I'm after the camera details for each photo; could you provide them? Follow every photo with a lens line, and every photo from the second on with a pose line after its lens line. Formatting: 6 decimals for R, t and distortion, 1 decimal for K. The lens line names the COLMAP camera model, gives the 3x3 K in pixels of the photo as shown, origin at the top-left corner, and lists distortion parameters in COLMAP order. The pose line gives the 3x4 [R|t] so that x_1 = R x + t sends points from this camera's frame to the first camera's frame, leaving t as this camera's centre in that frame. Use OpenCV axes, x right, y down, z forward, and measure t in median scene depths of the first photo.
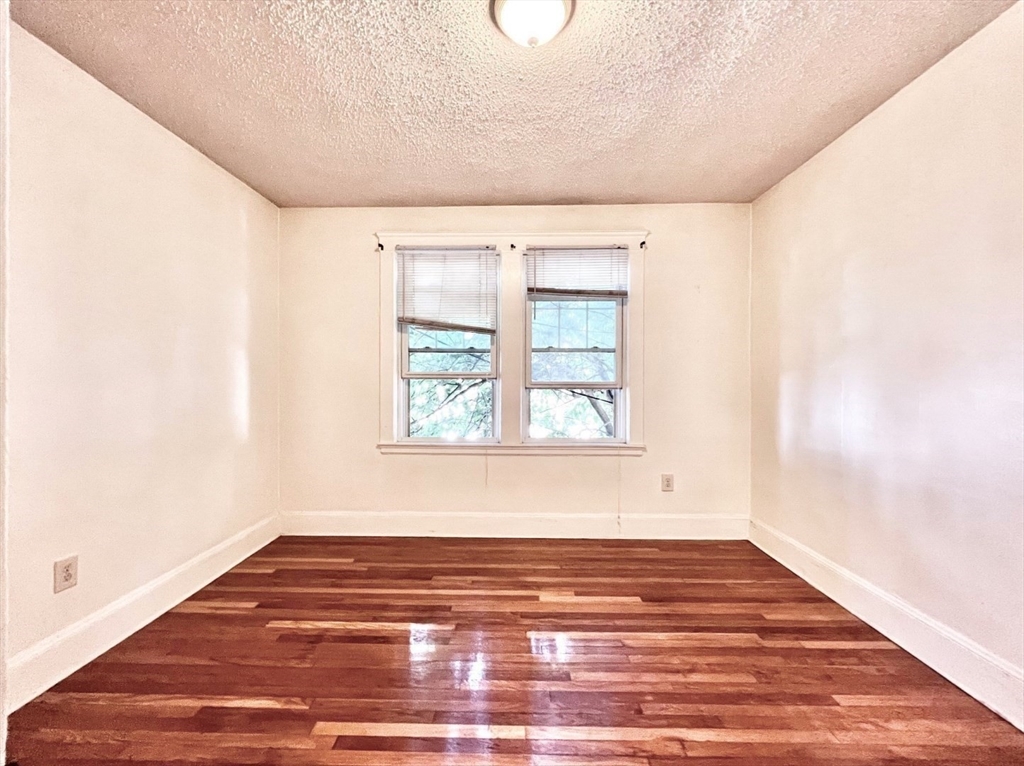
lens RADIAL K [[422.5, 0, 512.0], [0, 422.5, 383.0], [0, 0, 1]] dist [0.000014, 0.000352]
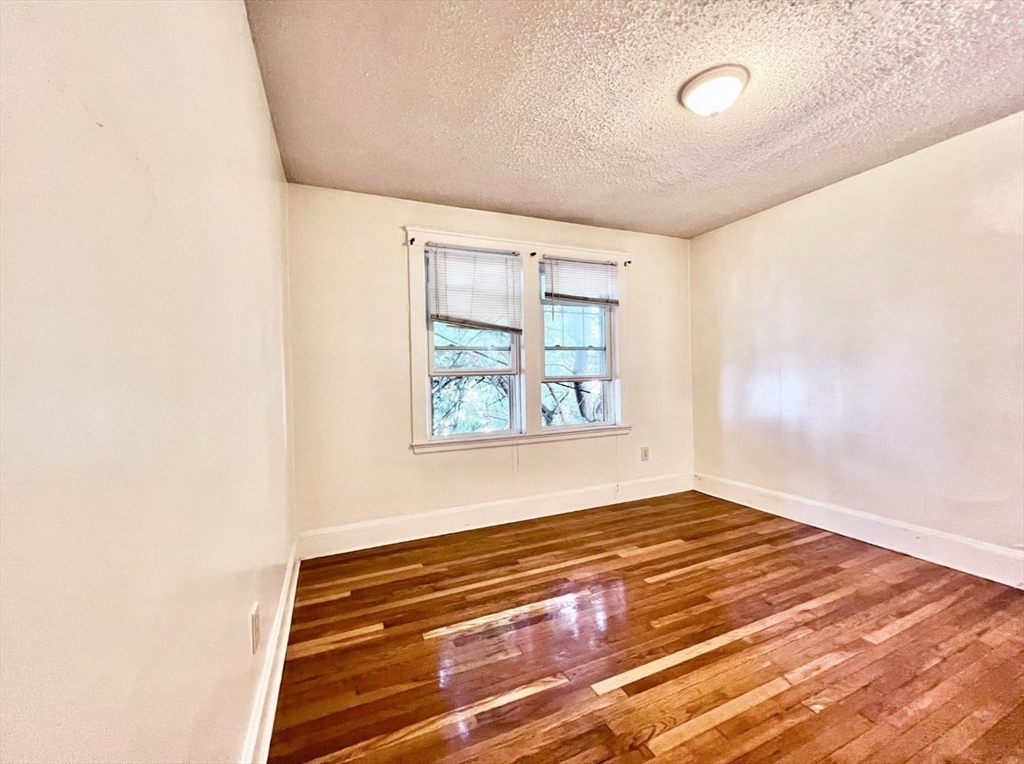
lens RADIAL K [[411.2, 0, 512.4], [0, 411.2, 378.7], [0, 0, 1]] dist [0.002553, 0.000274]
pose [[0.906984, -0.027486, 0.420267, -0.581045], [0.027799, 0.999599, 0.005382, -0.006255], [-0.420246, 0.006801, 0.907385, 0.055512]]
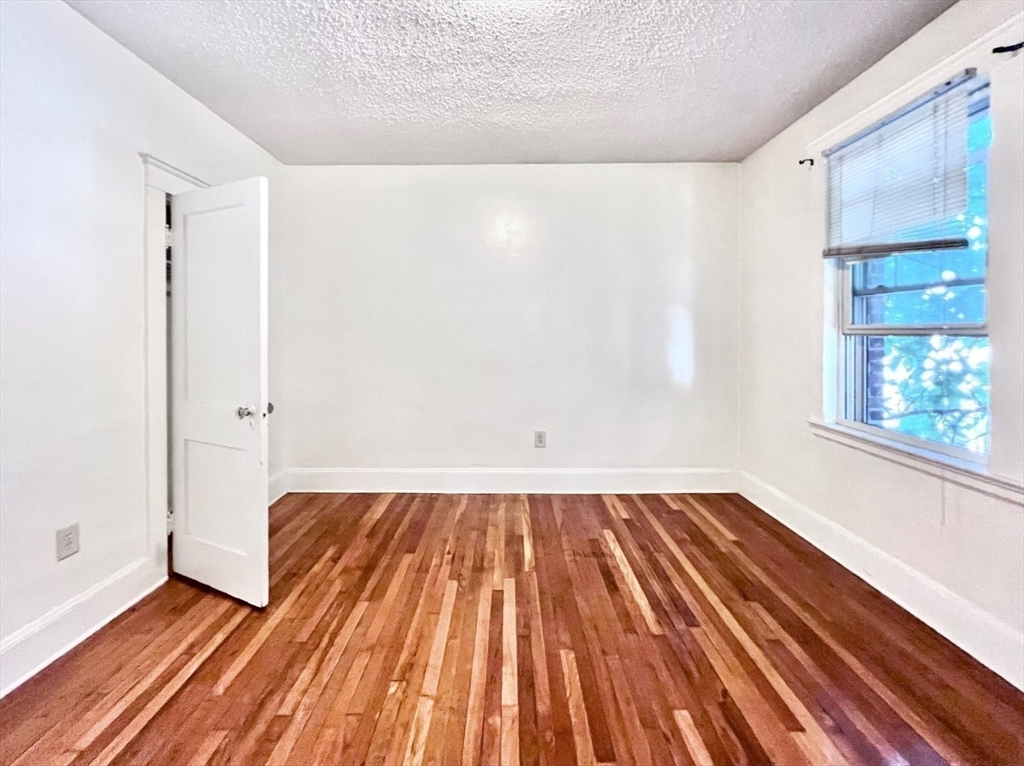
lens RADIAL K [[422.8, 0, 499.4], [0, 422.8, 334.9], [0, 0, 1]] dist [-0.001126, -0.000077]
pose [[0.003333, -0.001820, -0.999993, 0.524089], [-0.003410, 0.999993, -0.001831, -0.009222], [0.999989, 0.003416, 0.003327, 0.508568]]
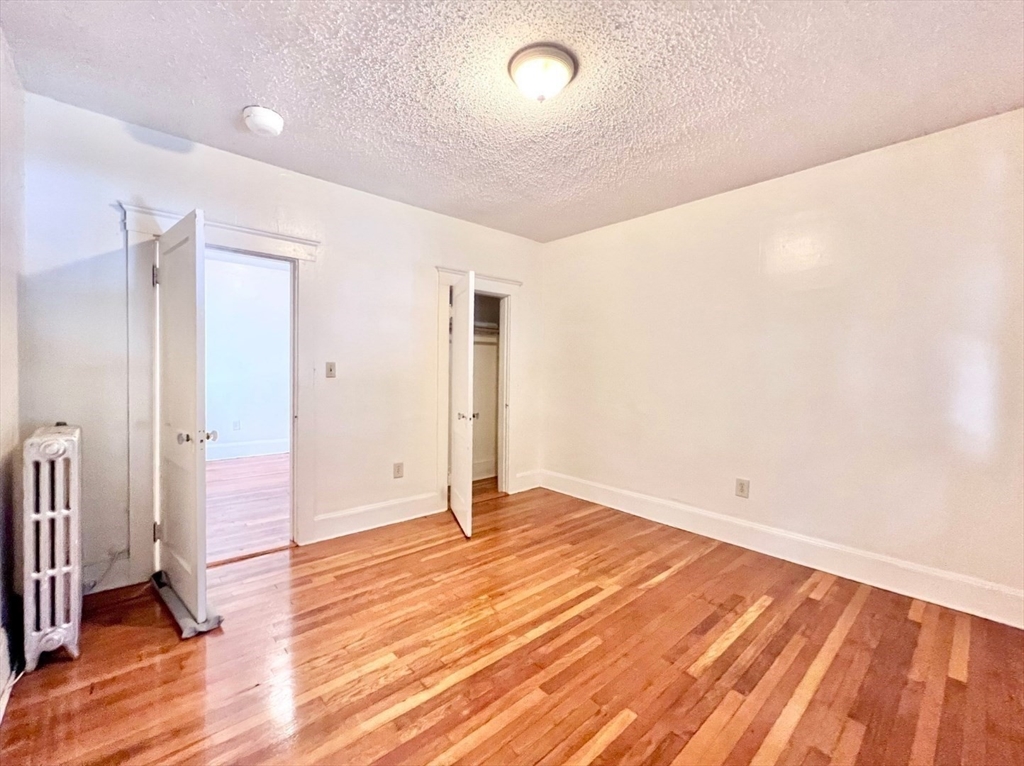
lens RADIAL K [[422.5, 0, 512.0], [0, 422.5, 383.0], [0, 0, 1]] dist [0.000014, 0.000352]
pose [[-0.726830, 0.008018, -0.686770, 0.517061], [-0.021967, 0.999149, 0.034914, -0.015222], [0.686466, 0.040462, -0.726035, 1.001369]]
